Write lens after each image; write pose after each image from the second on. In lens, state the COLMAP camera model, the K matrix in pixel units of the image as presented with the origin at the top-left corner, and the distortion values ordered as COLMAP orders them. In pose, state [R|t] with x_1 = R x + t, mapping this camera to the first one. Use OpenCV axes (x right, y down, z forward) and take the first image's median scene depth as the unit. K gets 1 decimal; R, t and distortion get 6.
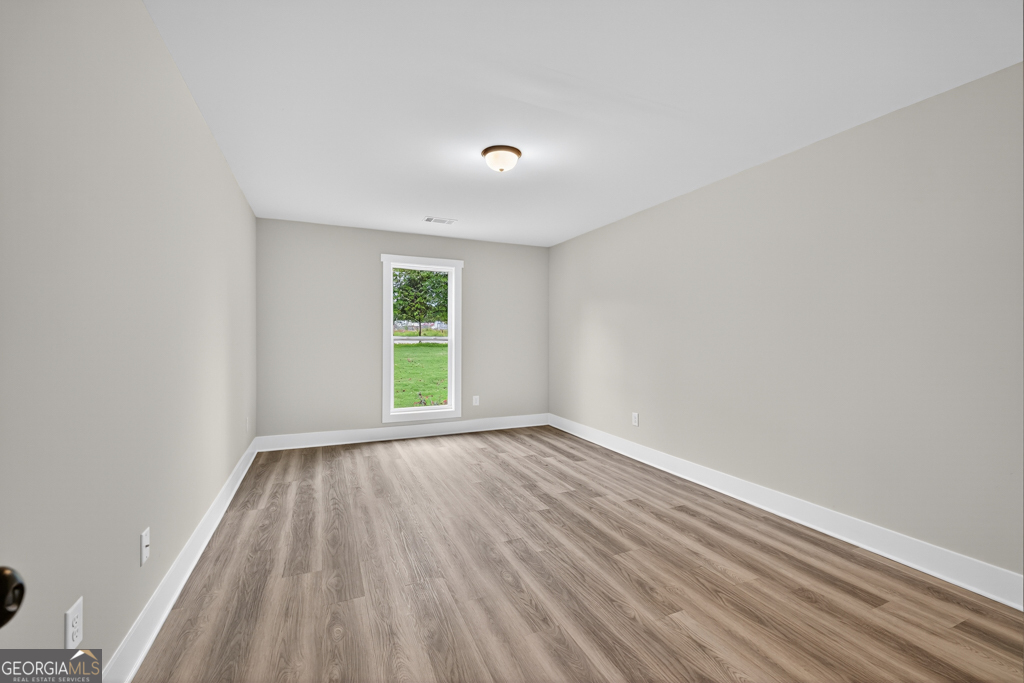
lens RADIAL K [[430.1, 0, 514.7], [0, 430.1, 337.2], [0, 0, 1]] dist [0.010000, -0.000074]
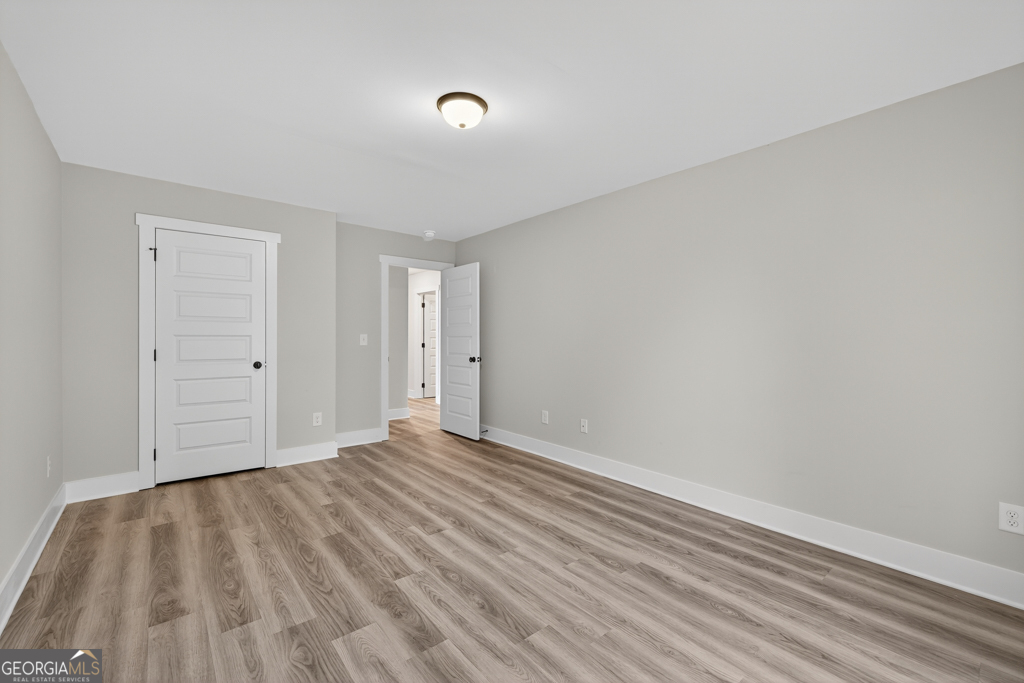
lens RADIAL K [[430.1, 0, 514.7], [0, 430.1, 337.2], [0, 0, 1]] dist [0.010000, -0.000074]
pose [[-0.962703, -0.008892, -0.270413, 0.102054], [-0.008824, 0.999960, -0.001465, 0.000222], [0.270415, 0.000976, -0.962743, 2.053004]]
